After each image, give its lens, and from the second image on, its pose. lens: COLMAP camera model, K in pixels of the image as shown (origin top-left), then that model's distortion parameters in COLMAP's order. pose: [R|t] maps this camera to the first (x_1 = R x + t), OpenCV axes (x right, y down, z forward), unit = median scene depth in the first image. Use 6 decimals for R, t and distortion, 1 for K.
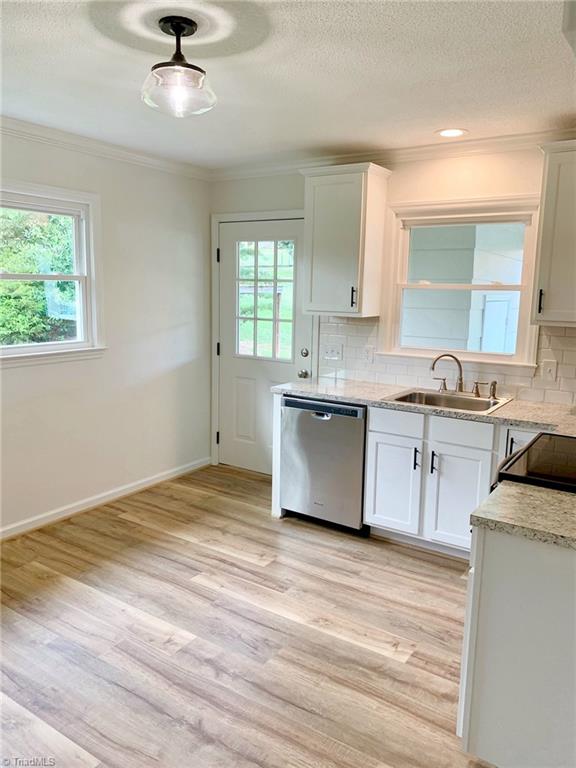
lens RADIAL K [[585.2, 0, 288.0], [0, 585.2, 384.0], [0, 0, 1]] dist [0.007117, -0.002609]
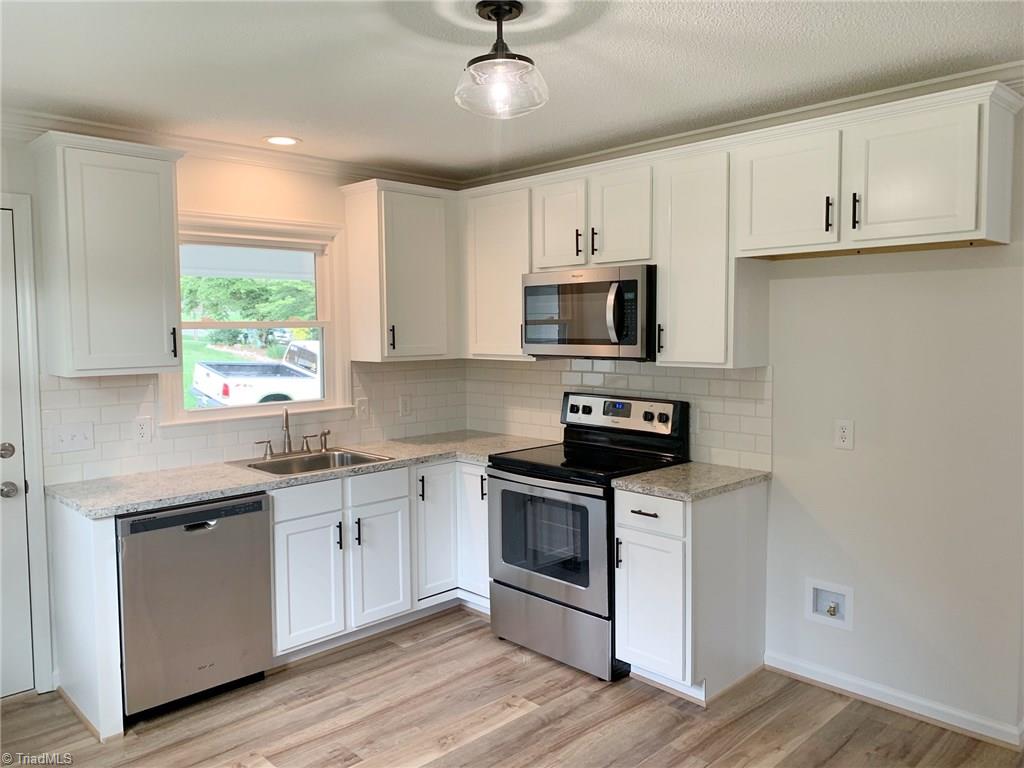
lens RADIAL K [[780.2, 0, 512.0], [0, 780.2, 384.0], [0, 0, 1]] dist [0.007117, -0.002609]
pose [[0.218561, -0.096906, 0.971000, -0.868945], [0.172911, 0.983157, 0.059199, -0.115779], [-0.960382, 0.154958, 0.231636, 0.562866]]
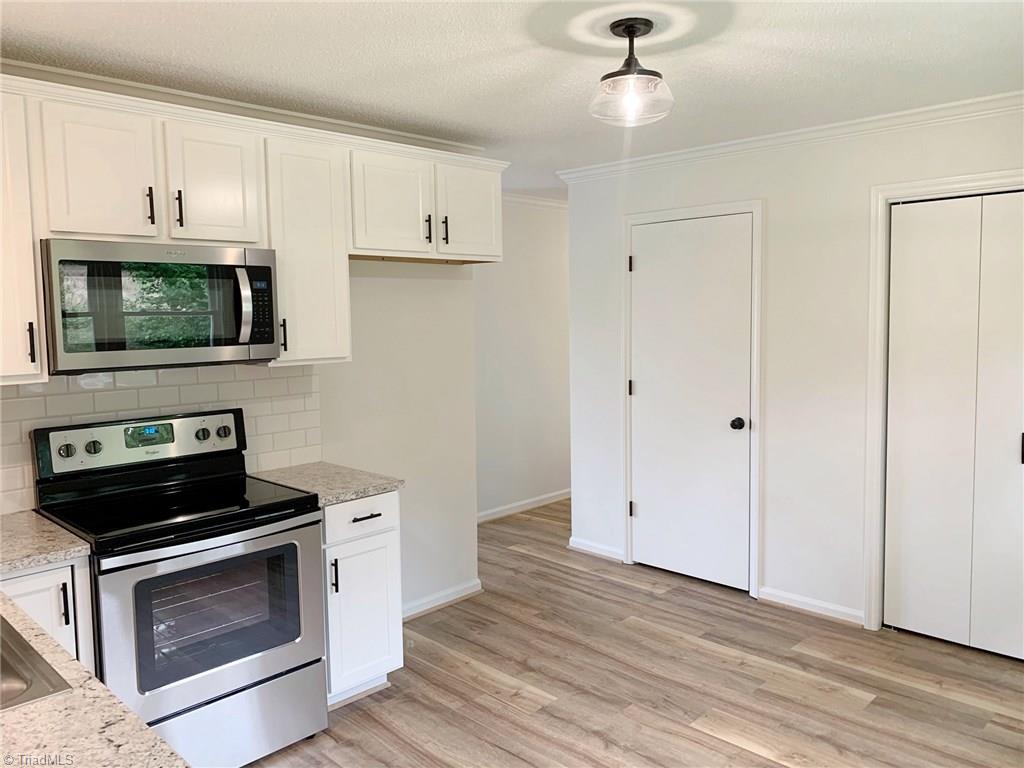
lens RADIAL K [[780.2, 0, 512.0], [0, 780.2, 384.0], [0, 0, 1]] dist [0.007117, -0.002609]
pose [[-0.981895, -0.022207, 0.188119, -0.166984], [0.026660, 0.967017, 0.253312, -0.269337], [-0.187539, 0.253741, -0.948918, 1.566357]]
